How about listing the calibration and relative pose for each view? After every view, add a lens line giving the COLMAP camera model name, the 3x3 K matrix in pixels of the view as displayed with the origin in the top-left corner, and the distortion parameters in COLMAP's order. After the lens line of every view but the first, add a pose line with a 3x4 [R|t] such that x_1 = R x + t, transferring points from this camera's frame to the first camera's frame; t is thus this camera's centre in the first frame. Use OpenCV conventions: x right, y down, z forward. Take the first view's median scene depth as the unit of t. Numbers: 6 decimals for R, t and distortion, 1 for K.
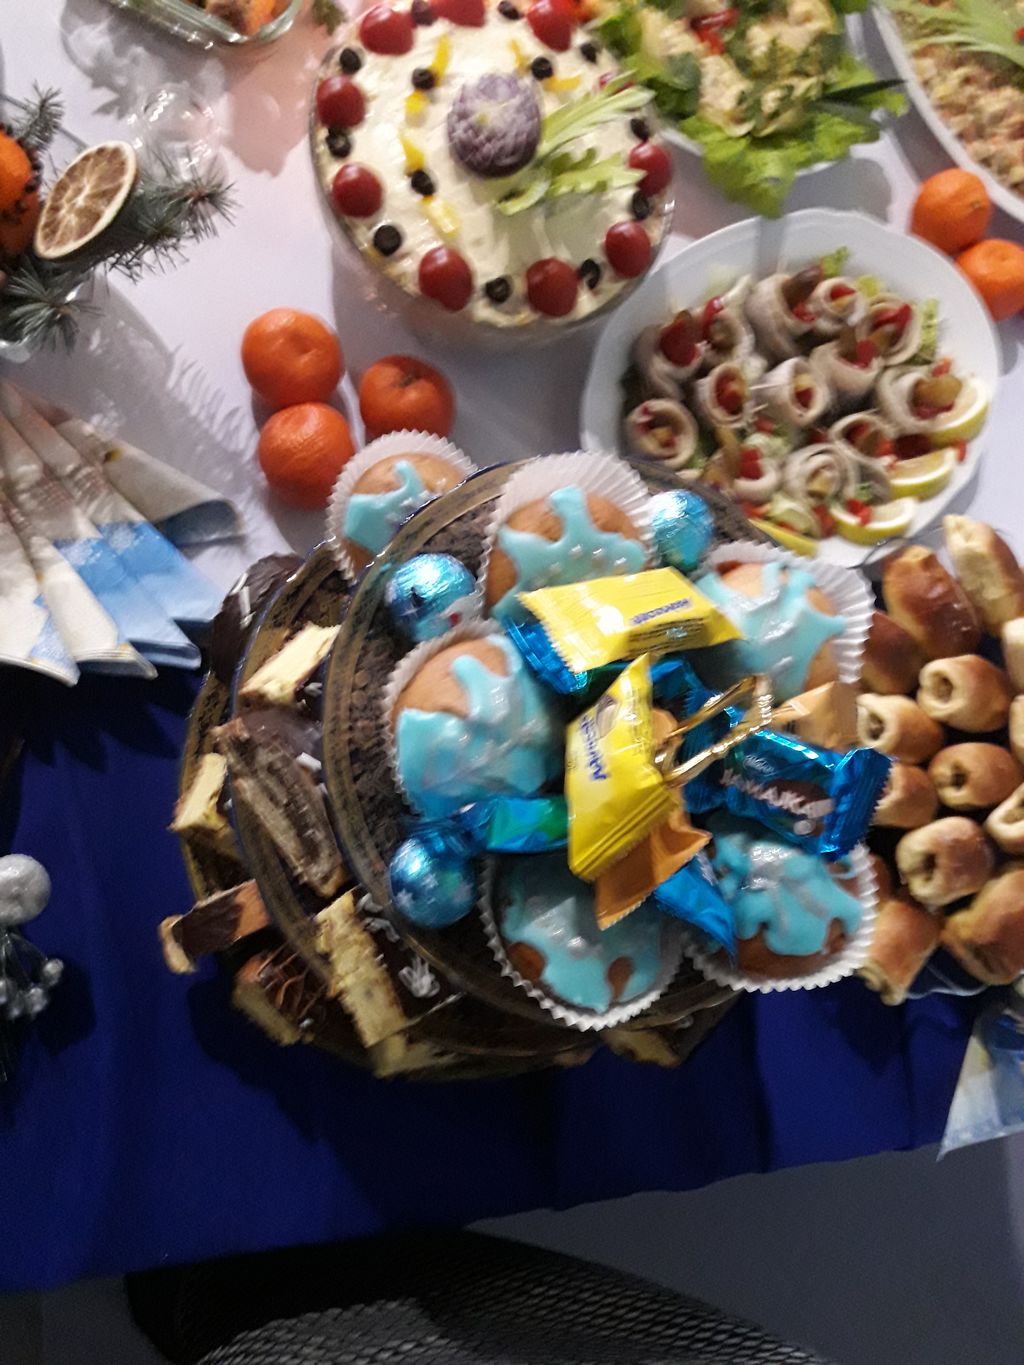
lens RADIAL K [[1099.7, 0, 513.6], [0, 1099.7, 679.3], [0, 0, 1]] dist [0.063823, -0.111105]
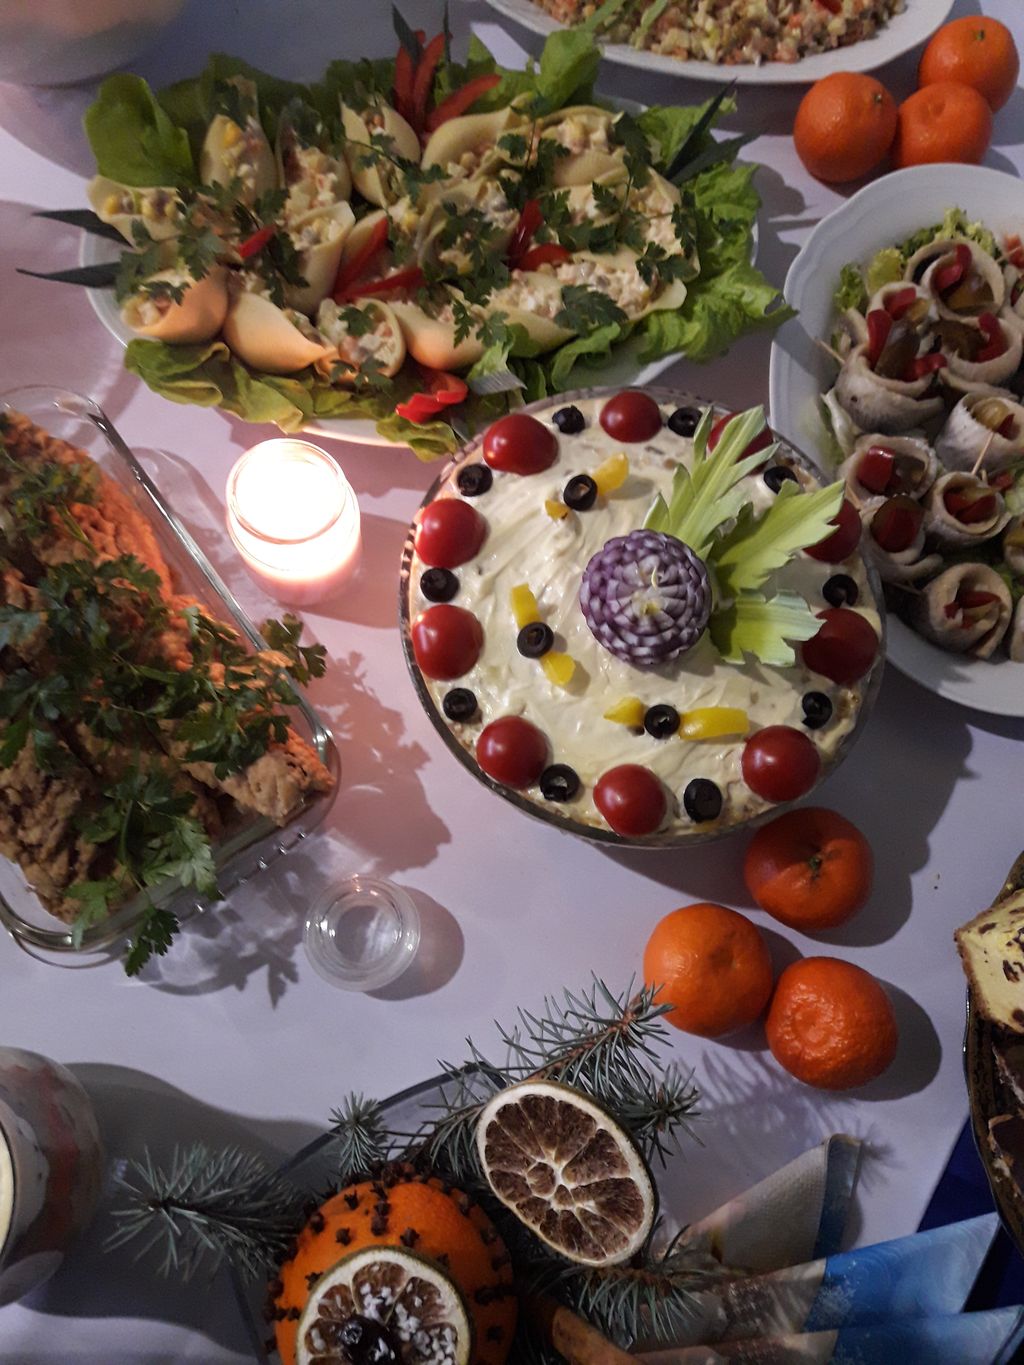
lens RADIAL K [[1112.6, 0, 526.4], [0, 1112.6, 679.6], [0, 0, 1]] dist [0.047250, -0.070095]
pose [[0.546598, -0.836605, 0.036354, -0.142665], [0.831092, 0.547289, 0.098800, -0.642996], [-0.102553, -0.023790, 0.994443, 0.258468]]
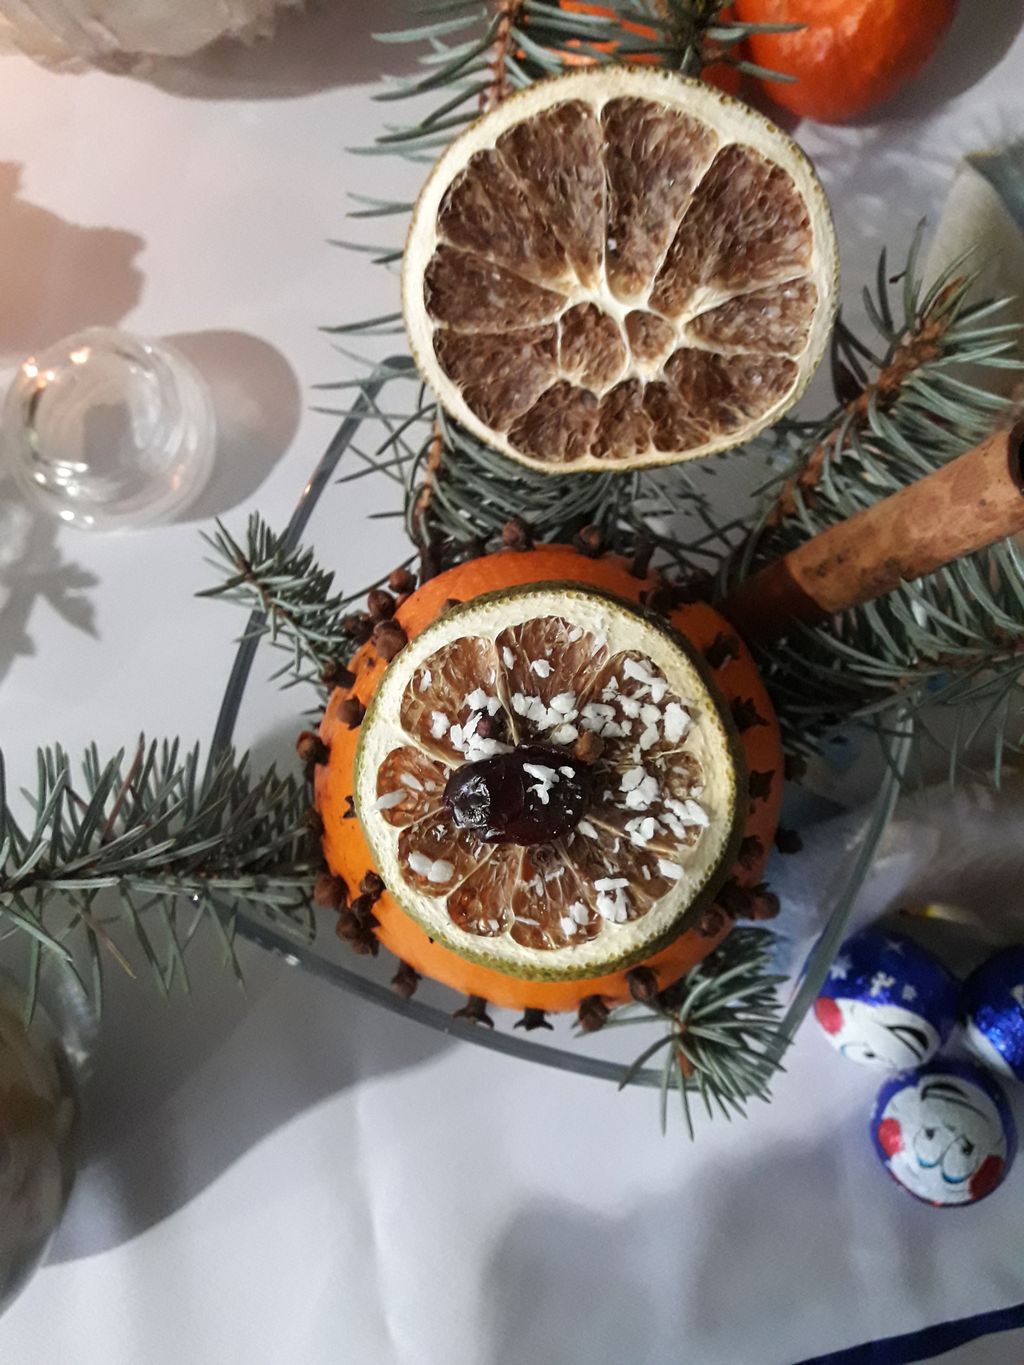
lens RADIAL K [[1124.9, 0, 512.5], [0, 1124.9, 730.0], [0, 0, 1]] dist [0.006568, -0.012571]
pose [[-0.147471, -0.978511, -0.144112, -0.412866], [0.969092, -0.172085, 0.176768, -0.504020], [-0.197769, -0.113590, 0.973645, 0.594672]]
